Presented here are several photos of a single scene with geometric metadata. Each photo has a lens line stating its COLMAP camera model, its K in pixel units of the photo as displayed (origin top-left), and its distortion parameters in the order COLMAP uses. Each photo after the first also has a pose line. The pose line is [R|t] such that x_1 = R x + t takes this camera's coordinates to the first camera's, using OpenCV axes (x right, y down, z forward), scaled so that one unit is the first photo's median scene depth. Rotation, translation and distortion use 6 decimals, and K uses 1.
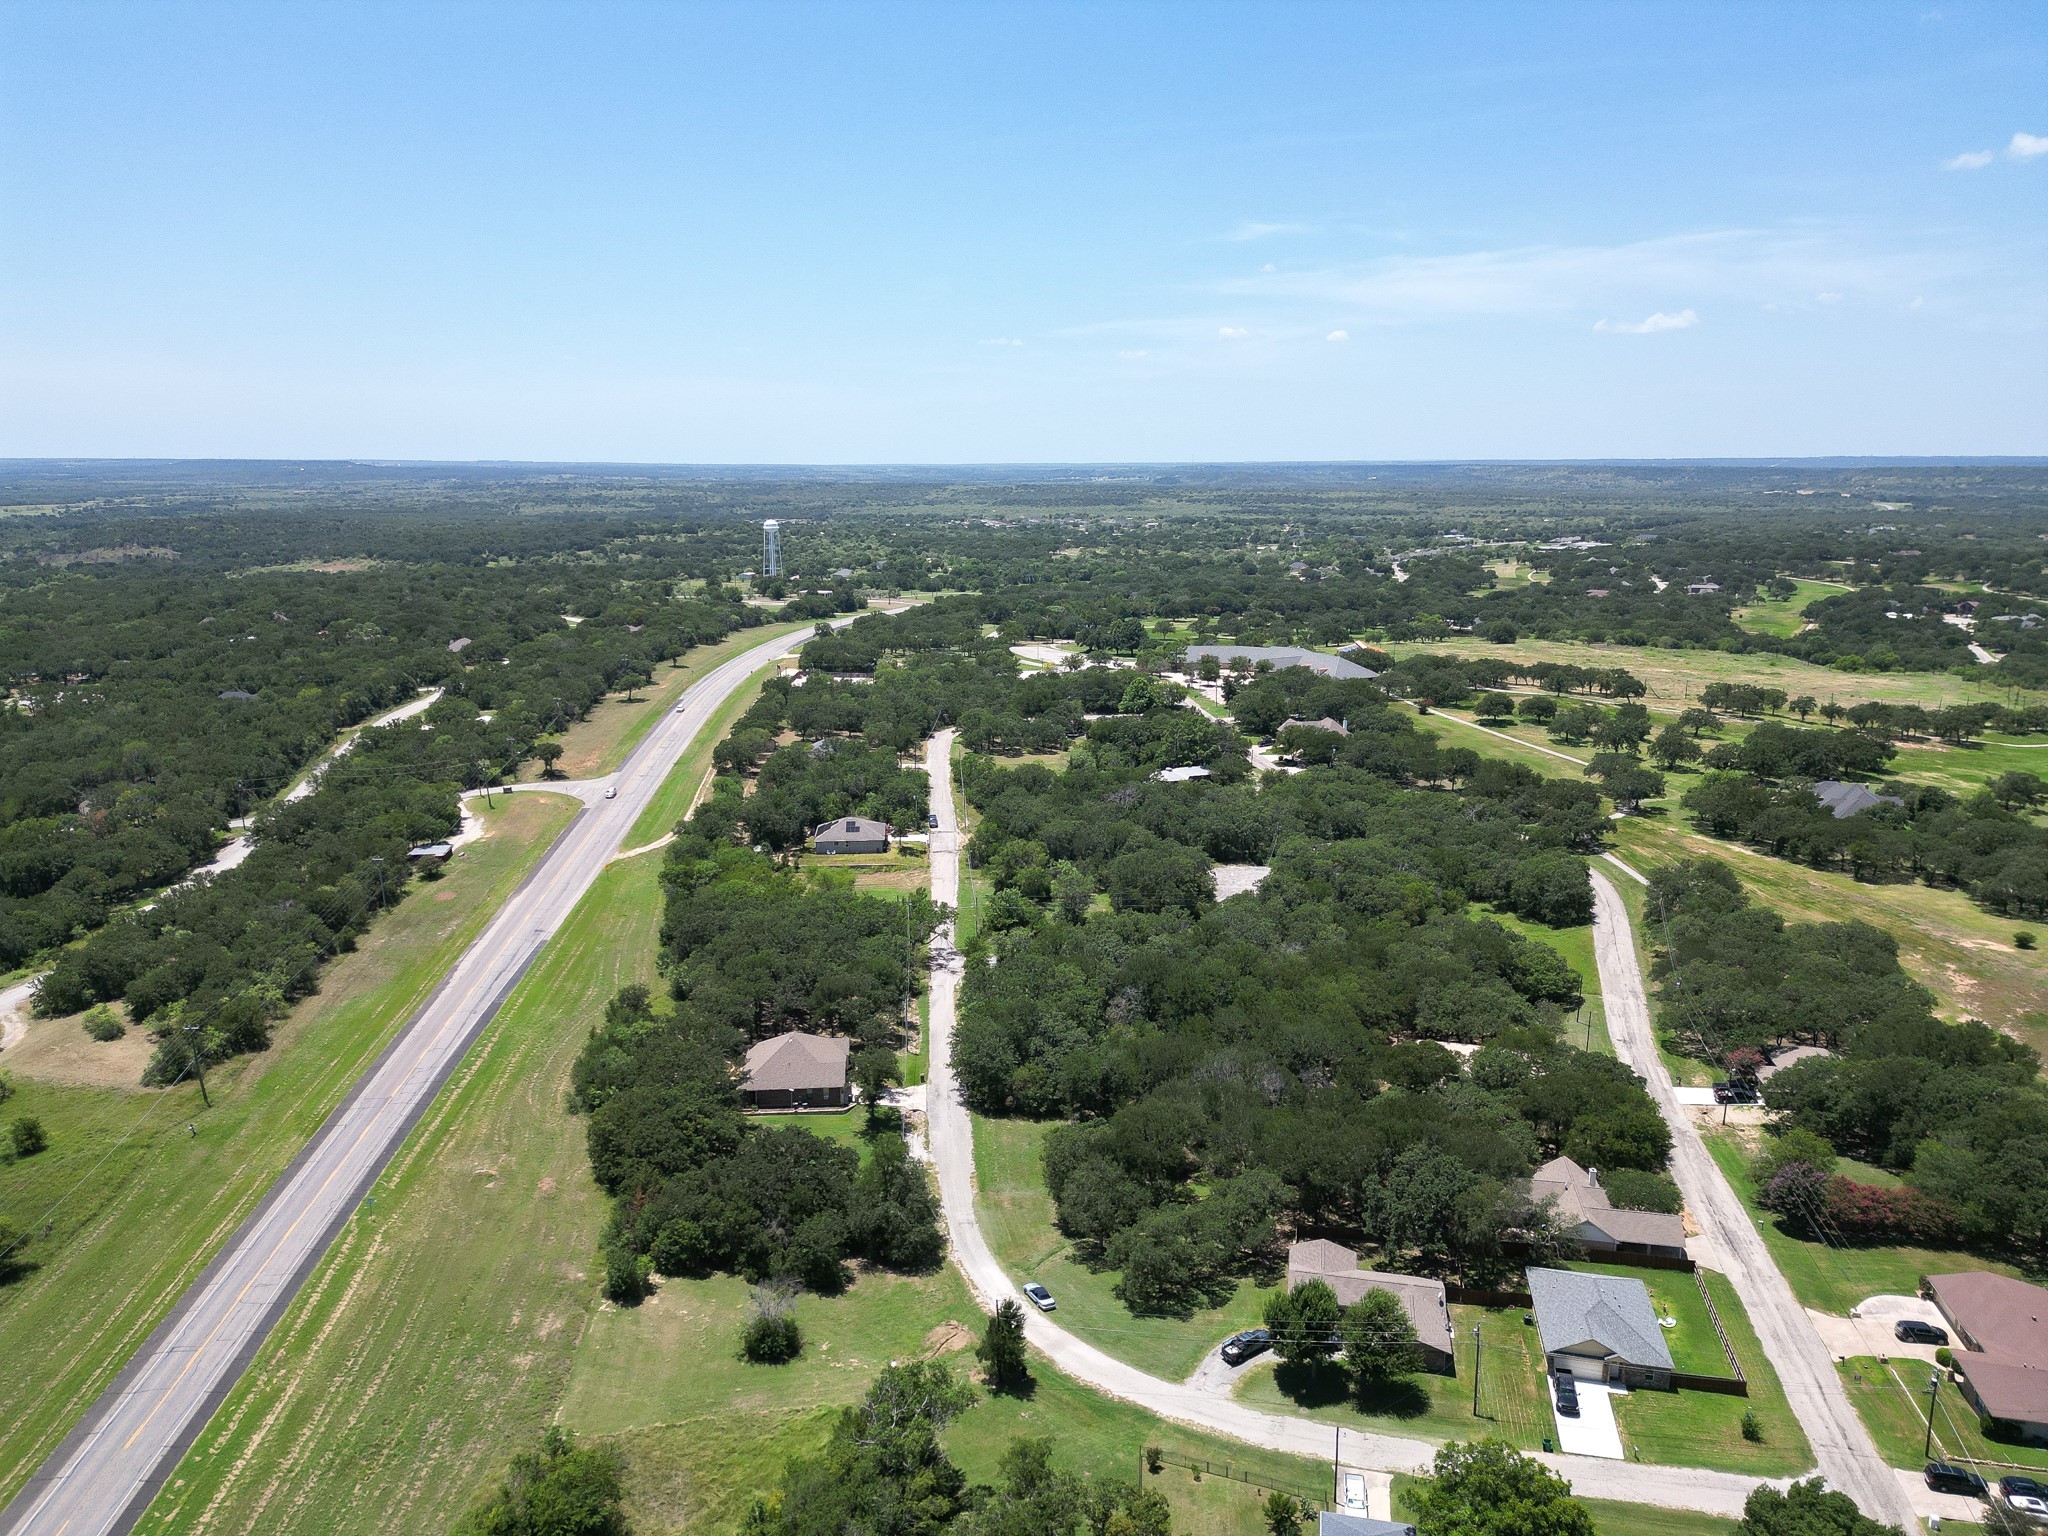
lens RADIAL K [[1433.0, 0, 1017.2], [0, 1433.0, 767.7], [0, 0, 1]] dist [0.090469, -0.095672]
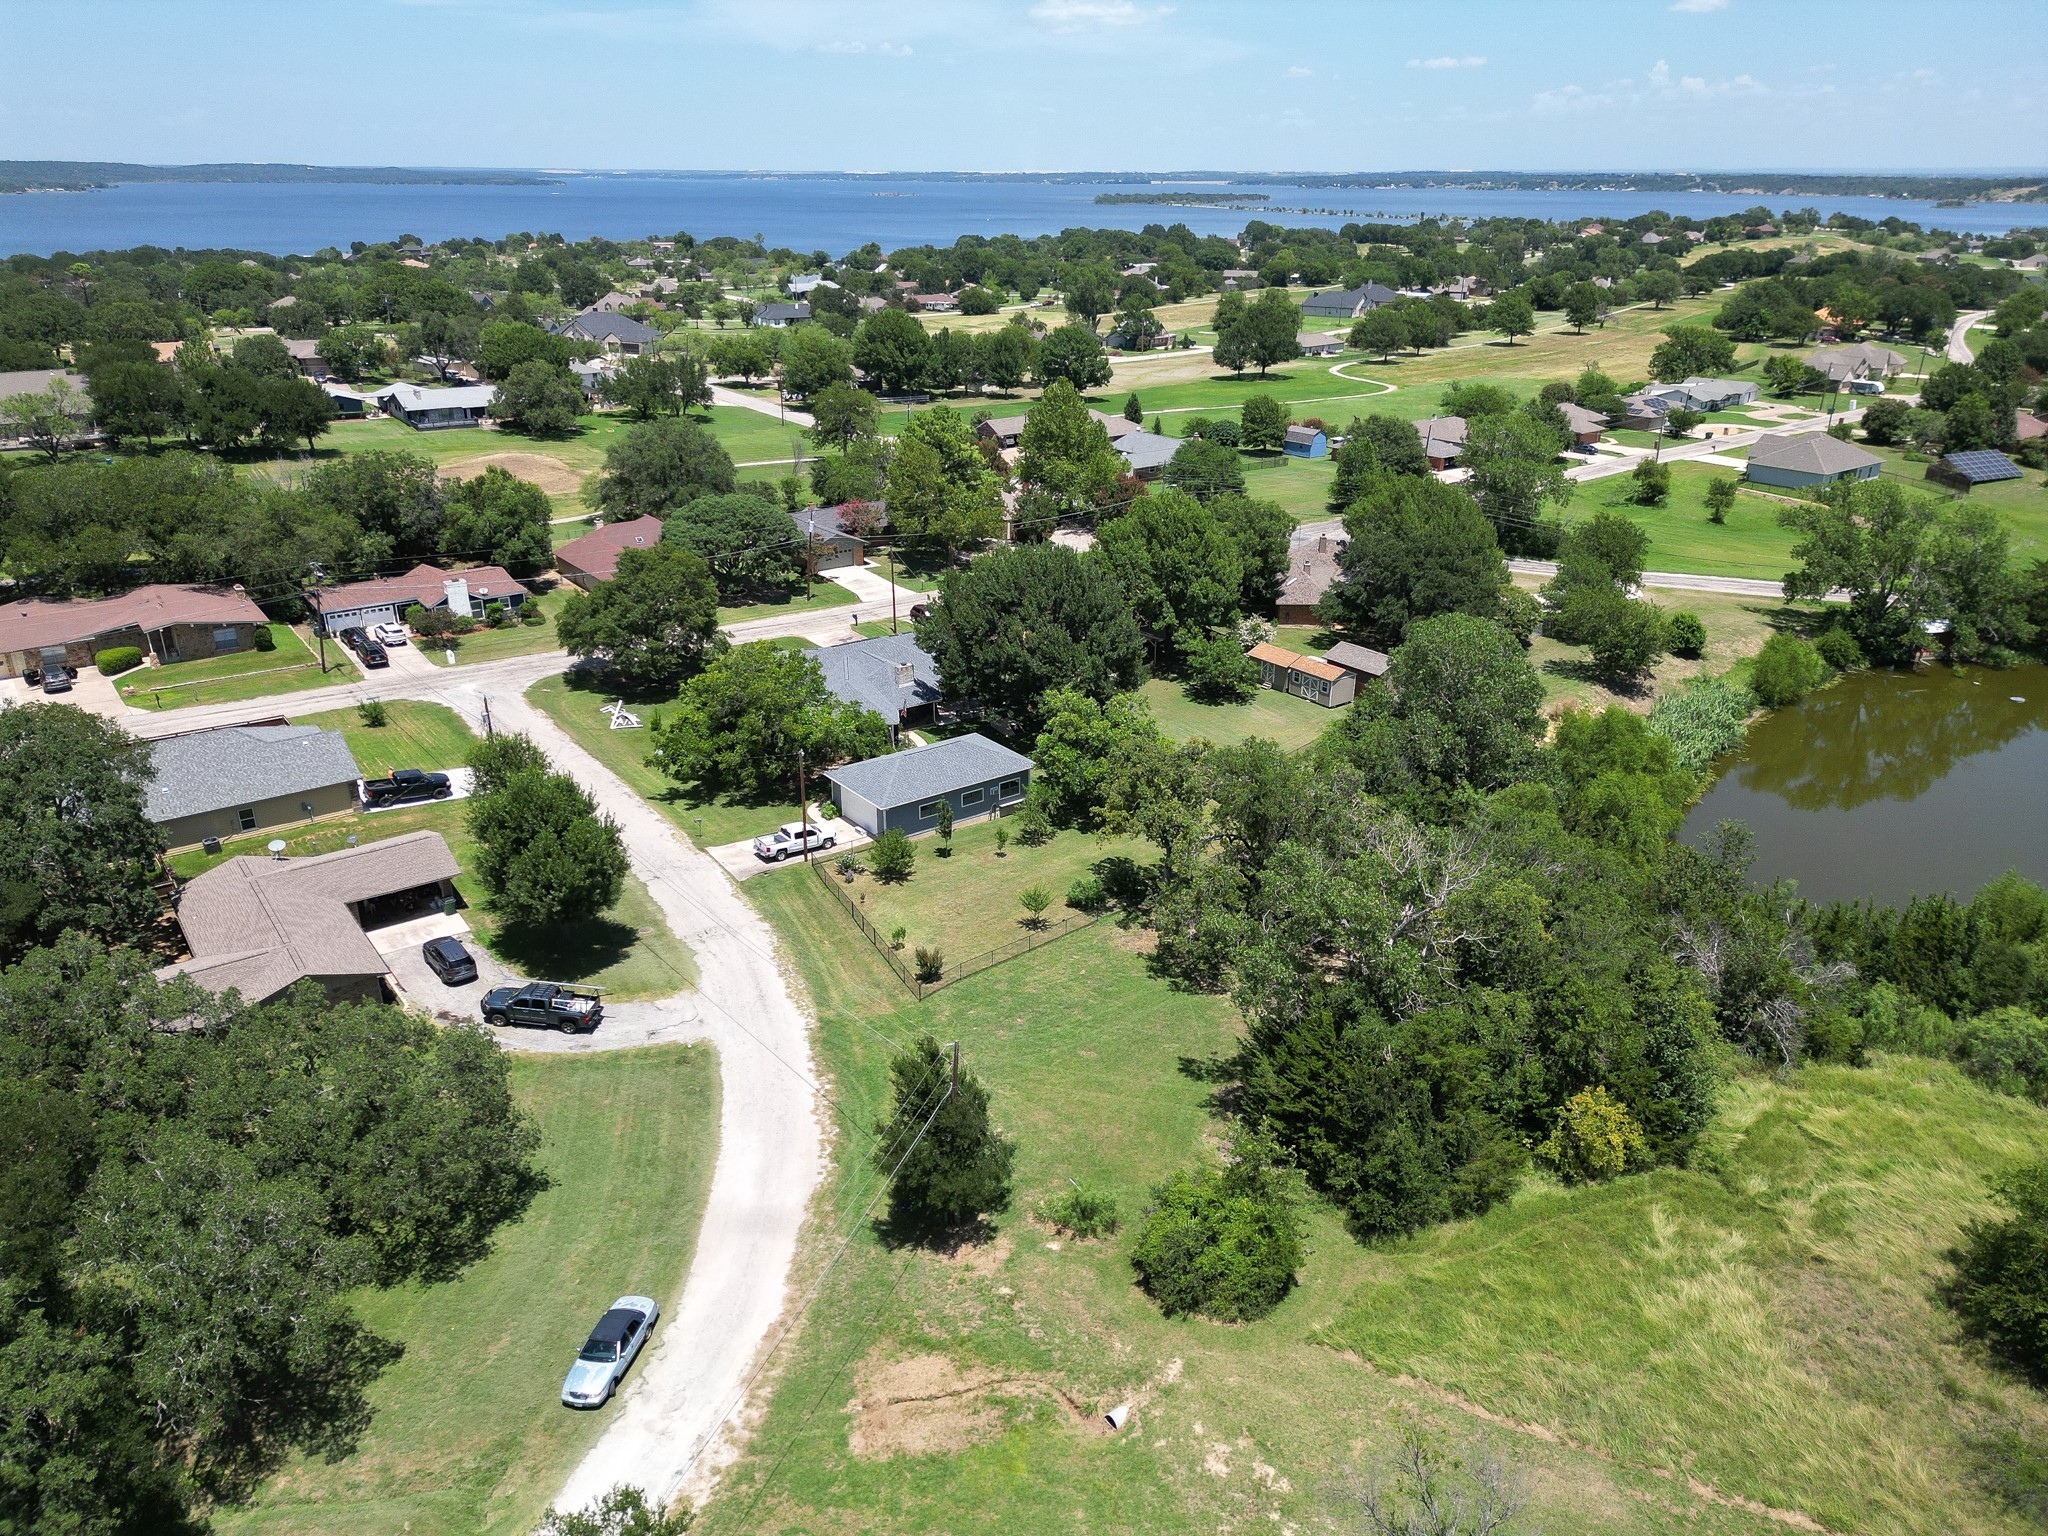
lens RADIAL K [[1433.0, 0, 1017.2], [0, 1433.0, 767.7], [0, 0, 1]] dist [0.090469, -0.095672]
pose [[-0.750675, -0.248609, 0.612112, -0.245522], [0.137550, 0.847386, 0.512852, 0.102765], [-0.646194, 0.469181, -0.601915, 1.175972]]
